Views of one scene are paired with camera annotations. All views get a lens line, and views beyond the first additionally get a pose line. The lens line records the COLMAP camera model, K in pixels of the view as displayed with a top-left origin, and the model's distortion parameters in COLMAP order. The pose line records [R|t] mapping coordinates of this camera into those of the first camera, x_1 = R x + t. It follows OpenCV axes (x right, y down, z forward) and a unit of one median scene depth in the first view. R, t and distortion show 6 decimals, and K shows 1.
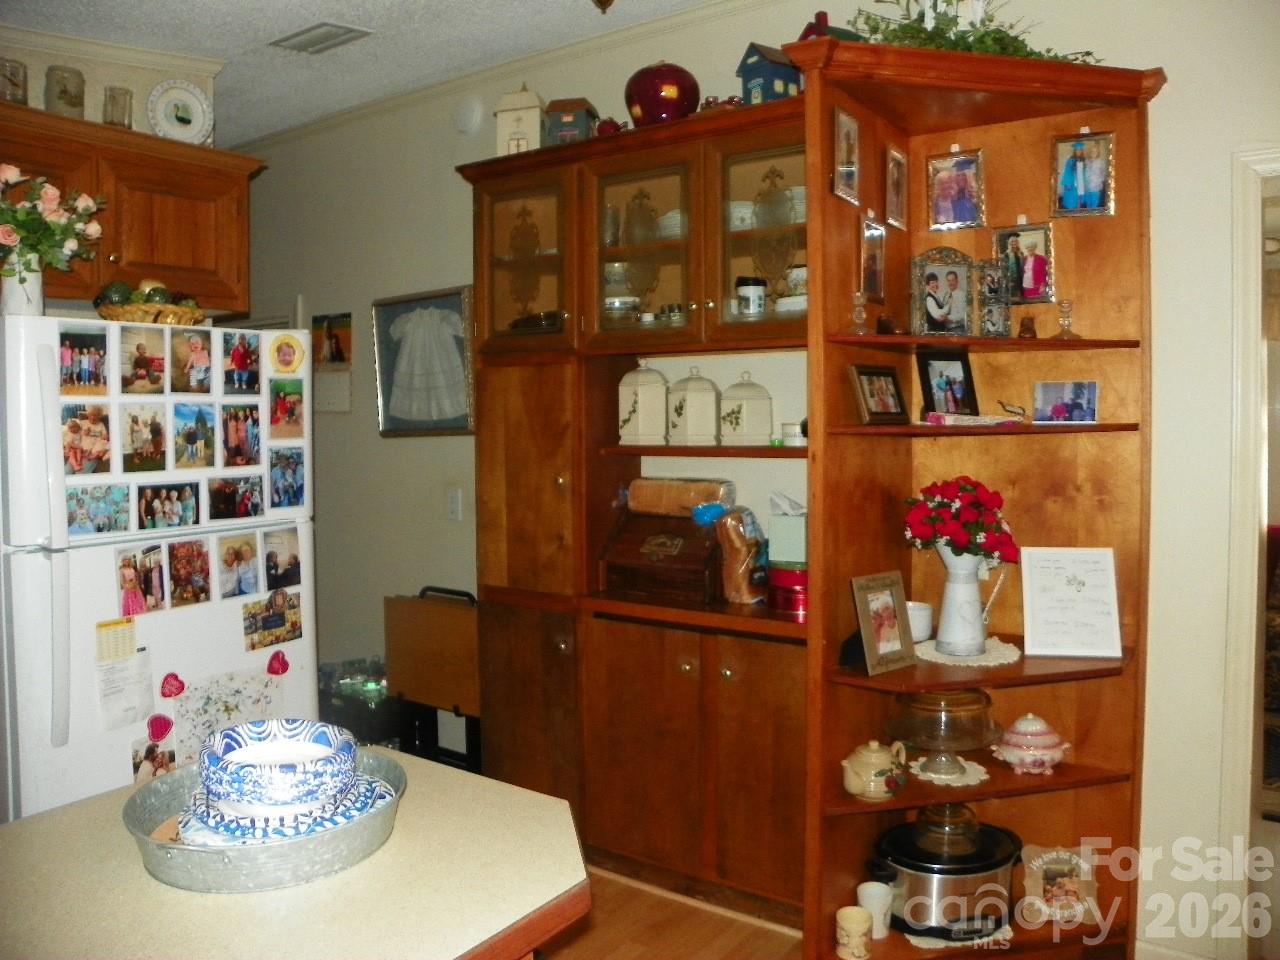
lens RADIAL K [[982.1, 0, 664.1], [0, 982.1, 456.9], [0, 0, 1]] dist [-0.157213, 0.102562]
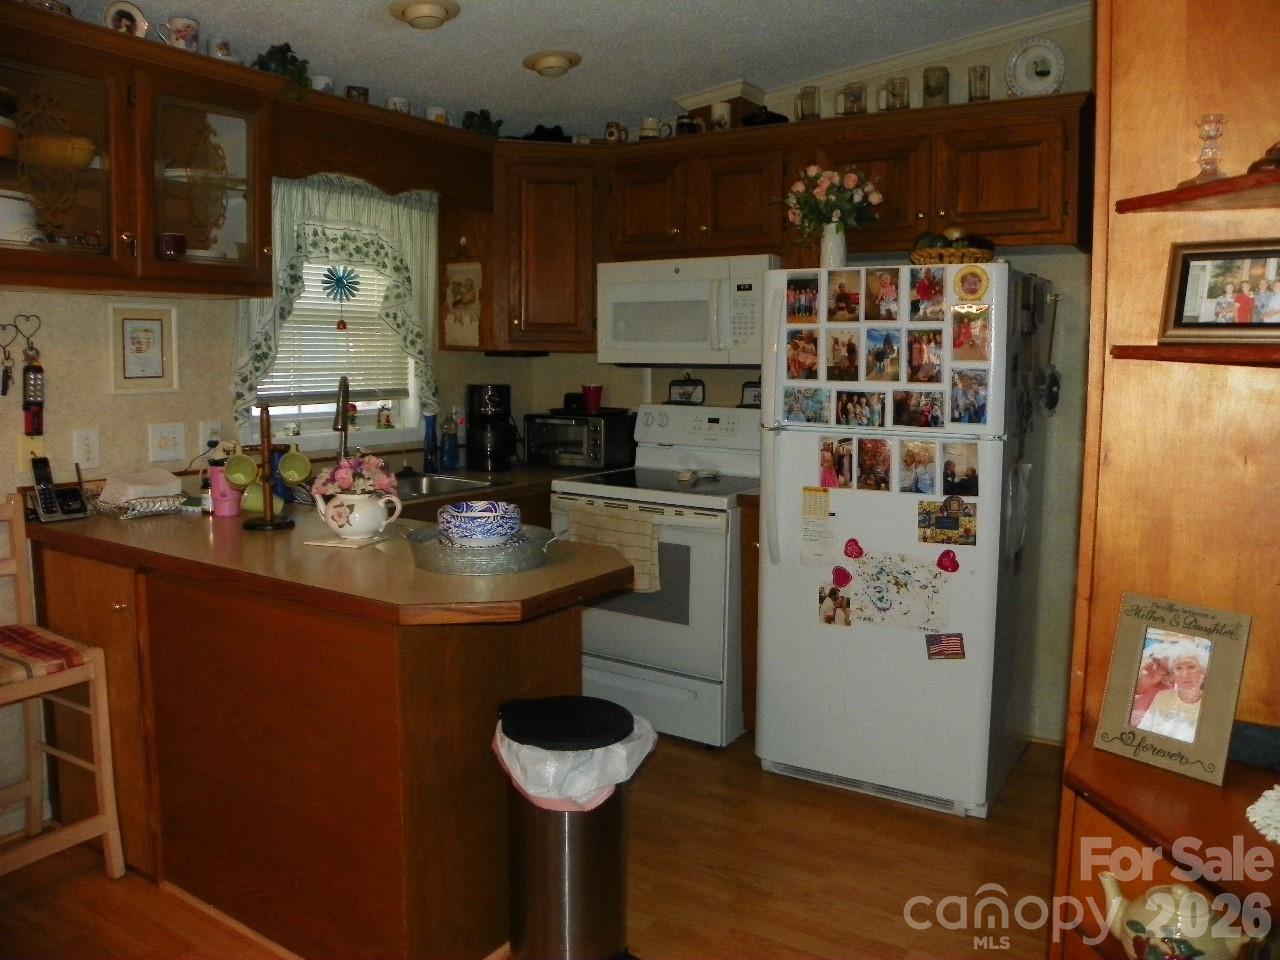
lens RADIAL K [[982.1, 0, 664.1], [0, 982.1, 456.9], [0, 0, 1]] dist [-0.157213, 0.102562]
pose [[0.039546, 0.107132, -0.993458, 0.767109], [-0.052156, 0.993102, 0.105017, -0.008498], [0.997856, 0.047662, 0.044861, 0.666054]]
